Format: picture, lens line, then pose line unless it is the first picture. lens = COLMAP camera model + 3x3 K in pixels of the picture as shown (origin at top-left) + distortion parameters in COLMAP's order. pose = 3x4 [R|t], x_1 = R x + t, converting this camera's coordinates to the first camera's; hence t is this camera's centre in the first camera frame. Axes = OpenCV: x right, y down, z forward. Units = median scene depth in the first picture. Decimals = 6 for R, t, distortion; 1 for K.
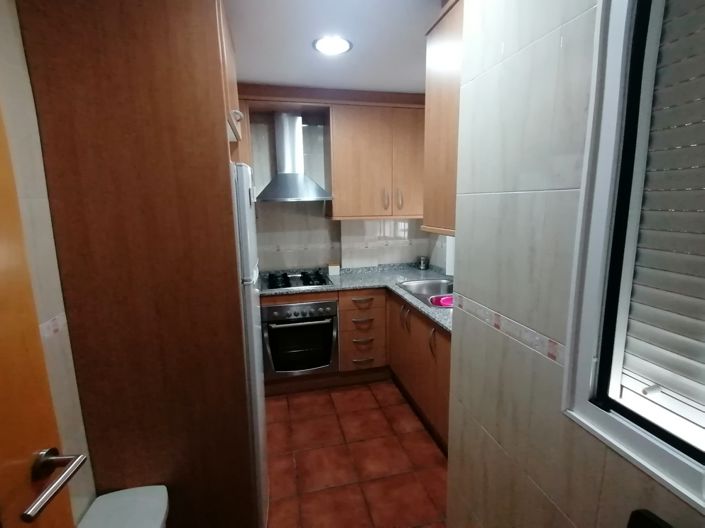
lens RADIAL K [[348.1, 0, 353.3], [0, 348.1, 264.3], [0, 0, 1]] dist [0.023376, -0.006281]
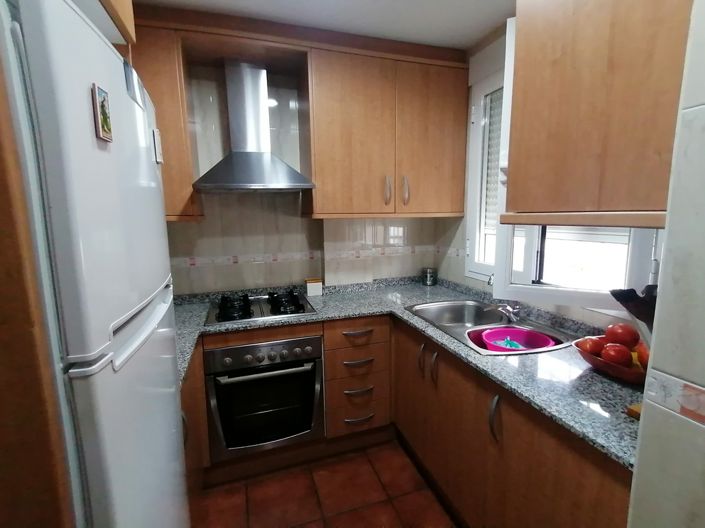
lens RADIAL K [[348.1, 0, 354.8], [0, 348.1, 263.0], [0, 0, 1]] dist [0.023376, -0.006281]
pose [[0.996553, -0.011108, 0.082207, -0.034668], [0.013629, 0.999452, -0.030170, -0.016113], [-0.081827, 0.031187, 0.996159, 0.302264]]
